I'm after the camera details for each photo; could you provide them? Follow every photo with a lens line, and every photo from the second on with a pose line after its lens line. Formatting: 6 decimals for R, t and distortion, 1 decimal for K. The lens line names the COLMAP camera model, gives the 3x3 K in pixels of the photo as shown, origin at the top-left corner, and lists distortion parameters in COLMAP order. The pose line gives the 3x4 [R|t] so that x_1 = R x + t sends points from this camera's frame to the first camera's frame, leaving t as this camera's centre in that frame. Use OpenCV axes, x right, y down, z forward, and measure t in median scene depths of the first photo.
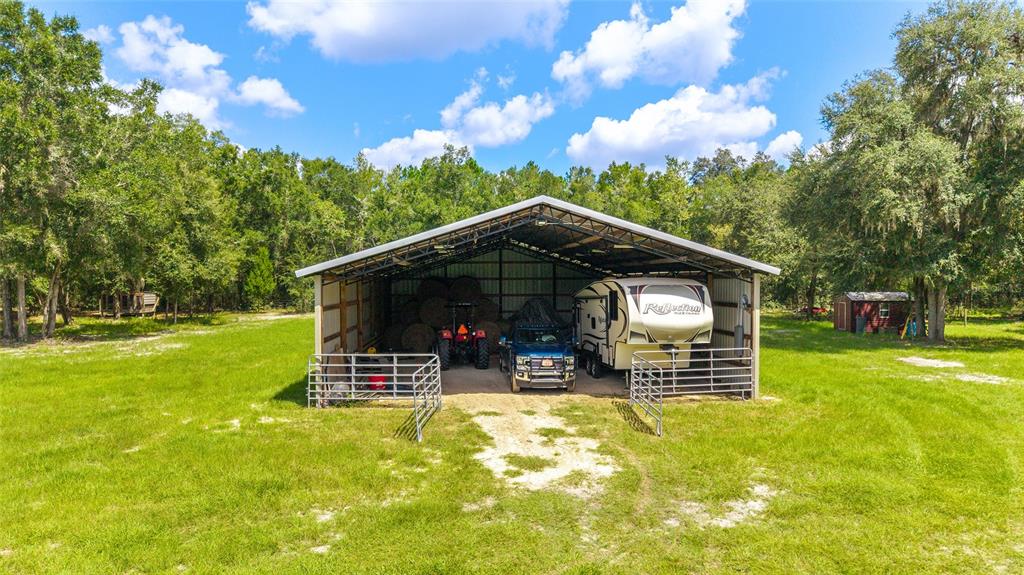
lens RADIAL K [[719.7, 0, 481.4], [0, 719.7, 296.9], [0, 0, 1]] dist [0.040759, -0.015467]
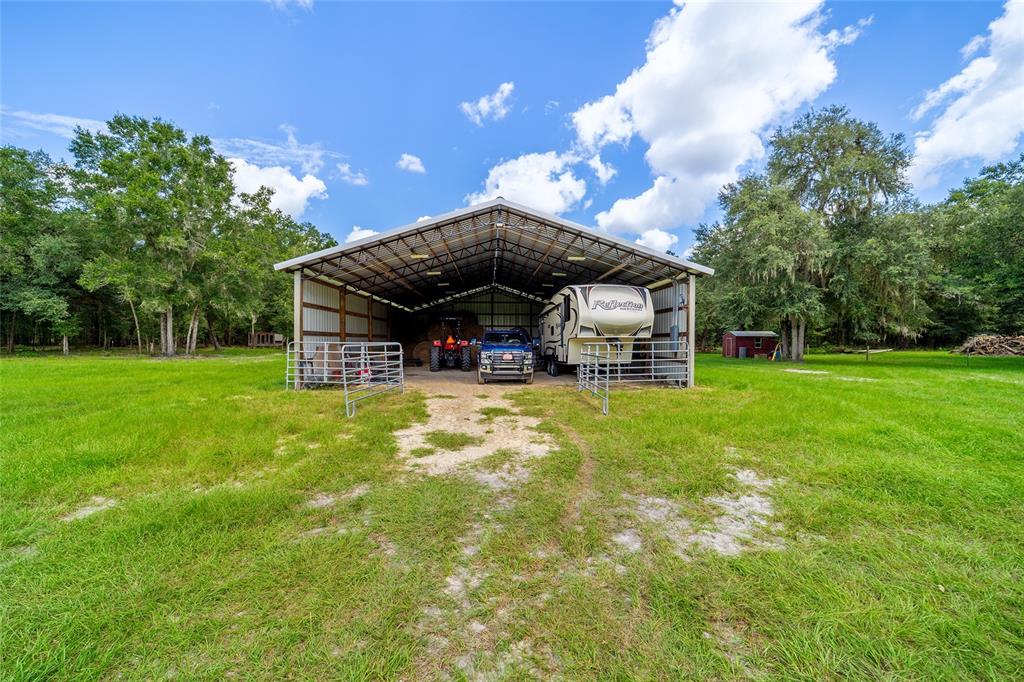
lens RADIAL K [[416.6, 0, 503.7], [0, 416.6, 343.6], [0, 0, 1]] dist [-0.023631, 0.000484]
pose [[0.999911, 0.013095, 0.002557, 0.089981], [-0.013039, 0.999699, -0.020766, 0.091300], [-0.002828, 0.020731, 0.999781, 0.370170]]
